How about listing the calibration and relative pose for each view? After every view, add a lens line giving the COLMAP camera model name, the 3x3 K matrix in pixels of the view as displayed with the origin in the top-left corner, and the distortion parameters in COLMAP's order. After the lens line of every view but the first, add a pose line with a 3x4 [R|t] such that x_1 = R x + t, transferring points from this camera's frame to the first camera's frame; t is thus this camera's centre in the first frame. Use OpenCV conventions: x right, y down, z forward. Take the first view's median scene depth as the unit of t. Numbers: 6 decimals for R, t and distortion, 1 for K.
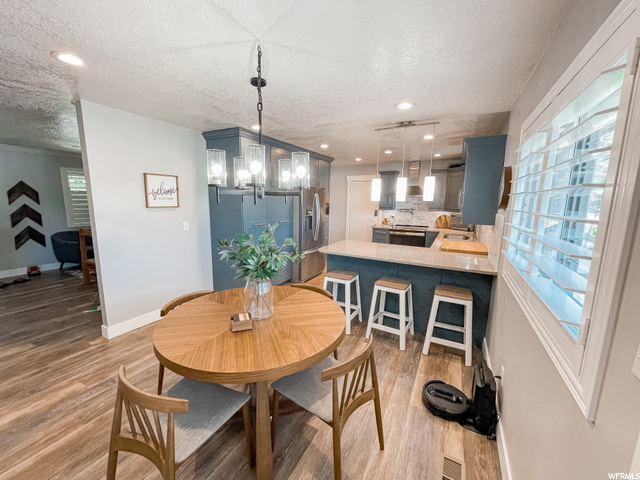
lens RADIAL K [[257.8, 0, 317.0], [0, 257.8, 238.8], [0, 0, 1]] dist [-0.000128, -0.000171]
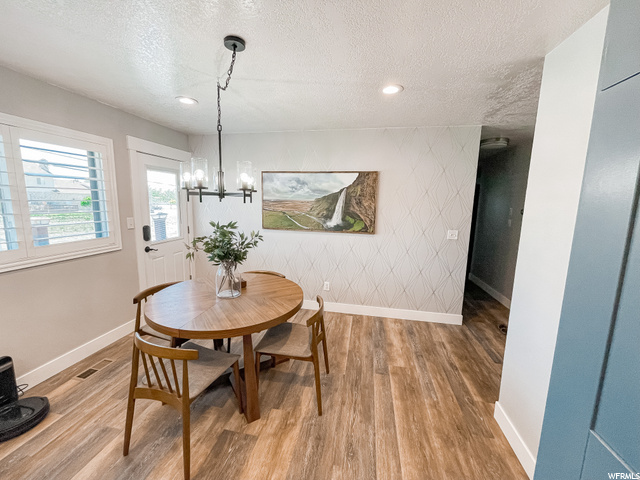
lens RADIAL K [[257.8, 0, 317.0], [0, 257.8, 238.8], [0, 0, 1]] dist [-0.000128, -0.000171]
pose [[-0.953531, 0.004152, -0.301267, -0.077709], [-0.084572, 0.956017, 0.280854, -0.100977], [0.289182, 0.293282, -0.911241, 0.651906]]
